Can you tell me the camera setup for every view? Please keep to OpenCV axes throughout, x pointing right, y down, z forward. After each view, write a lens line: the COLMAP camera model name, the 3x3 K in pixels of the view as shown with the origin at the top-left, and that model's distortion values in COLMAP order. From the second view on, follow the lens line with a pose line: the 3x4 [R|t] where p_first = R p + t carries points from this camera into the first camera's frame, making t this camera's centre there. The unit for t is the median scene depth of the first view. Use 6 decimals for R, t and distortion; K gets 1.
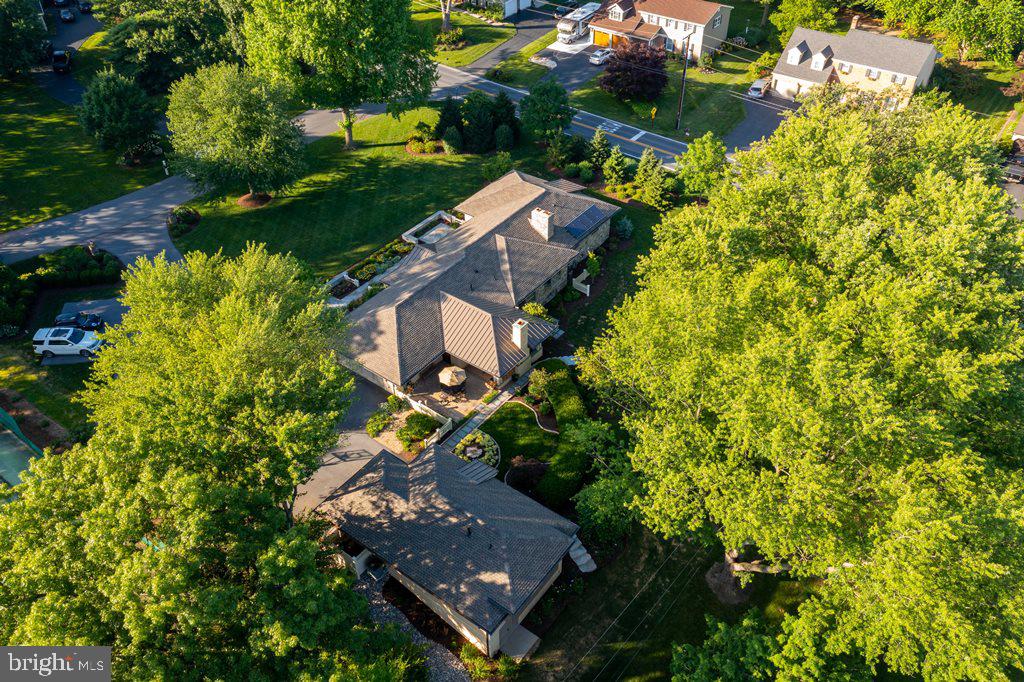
lens RADIAL K [[817.7, 0, 512.0], [0, 817.7, 341.0], [0, 0, 1]] dist [-0.006398, 0.015678]
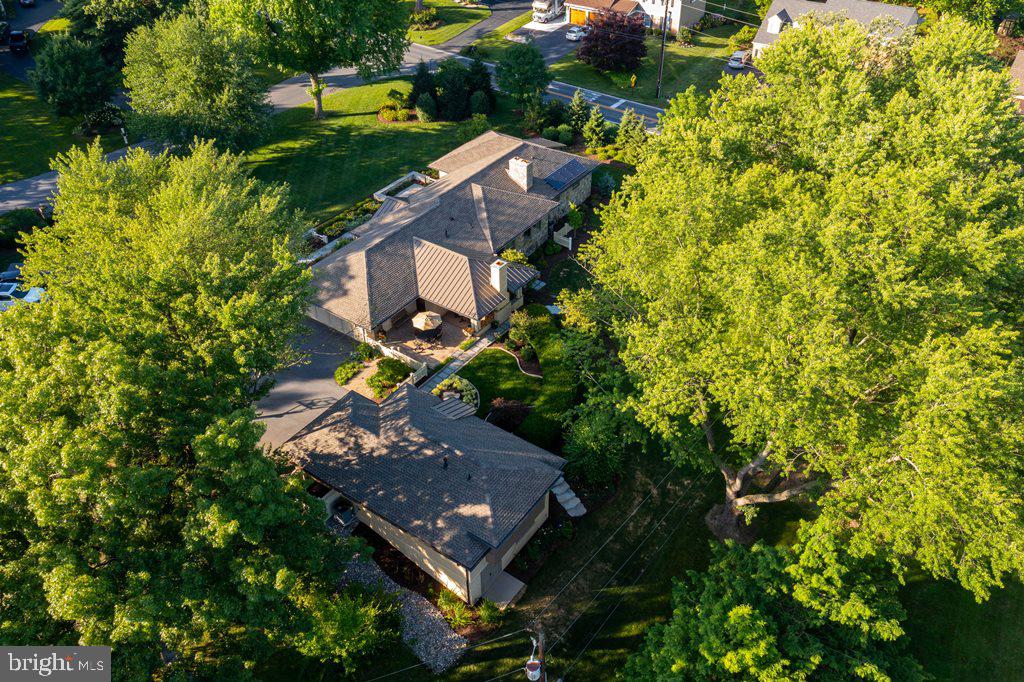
lens RADIAL K [[817.7, 0, 512.0], [0, 817.7, 341.0], [0, 0, 1]] dist [-0.006398, 0.015678]
pose [[0.999585, -0.017819, 0.022646, 0.002760], [0.018679, 0.999089, -0.038357, 0.123779], [-0.021941, 0.038764, 0.999007, 0.082055]]
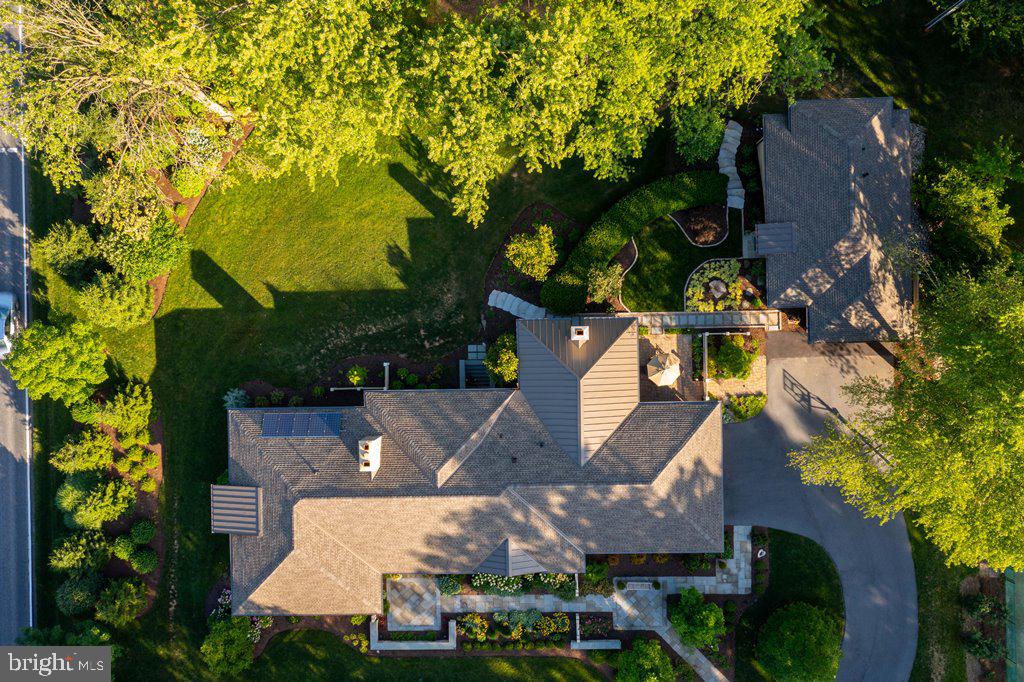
lens RADIAL K [[817.7, 0, 512.0], [0, 817.7, 341.0], [0, 0, 1]] dist [-0.006398, 0.015678]
pose [[-0.620852, -0.783356, 0.029923, 0.025198], [0.547227, -0.405743, 0.732063, -0.771221], [-0.561325, 0.470877, 0.680580, 0.600684]]
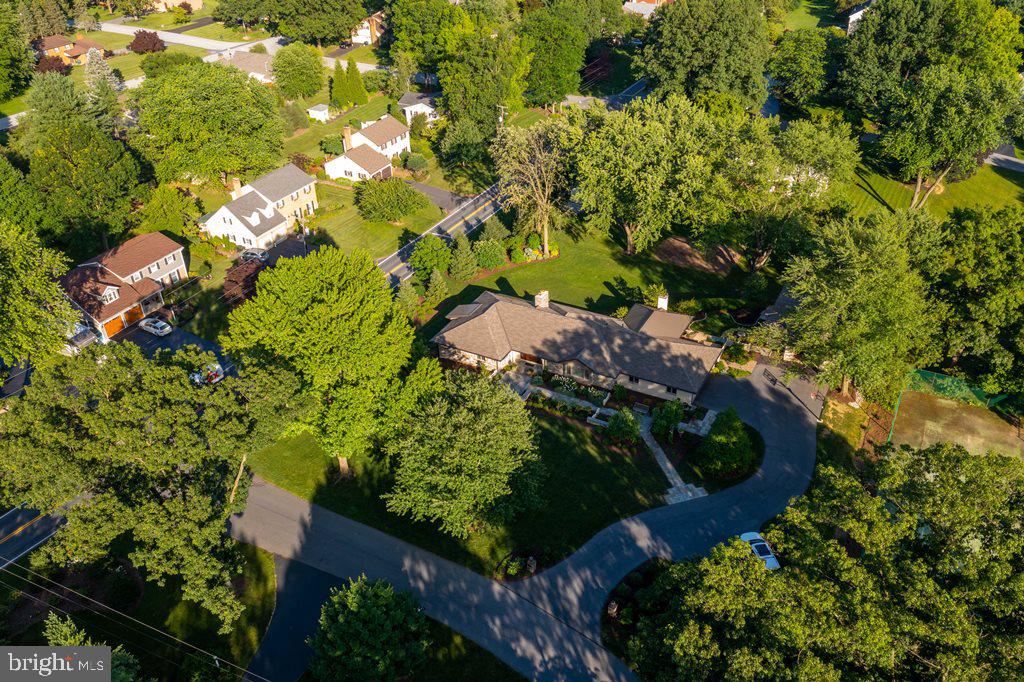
lens RADIAL K [[817.7, 0, 512.0], [0, 817.7, 341.0], [0, 0, 1]] dist [-0.006398, 0.015678]
pose [[-0.157080, -0.508844, 0.846406, -1.611767], [0.694334, 0.552569, 0.461052, -1.095173], [-0.702301, 0.660110, 0.266510, 1.009278]]
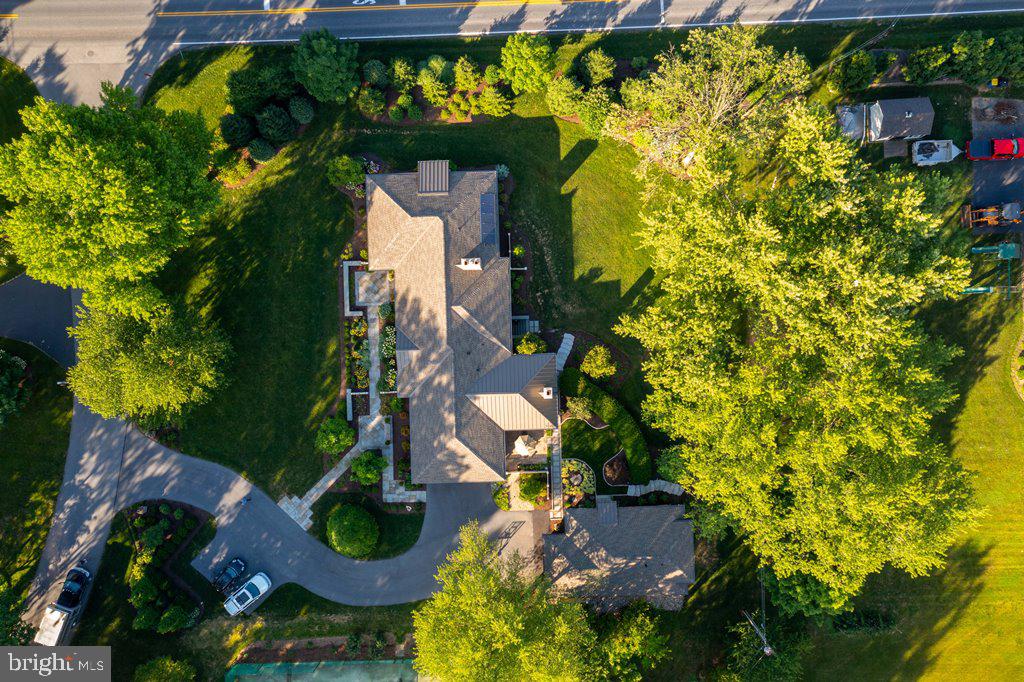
lens RADIAL K [[817.7, 0, 512.0], [0, 817.7, 341.0], [0, 0, 1]] dist [-0.006398, 0.015678]
pose [[0.776390, -0.630252, 0.000280, 0.020990], [0.424956, 0.523819, 0.738259, -1.251248], [-0.465436, -0.573058, 0.674517, 0.243181]]
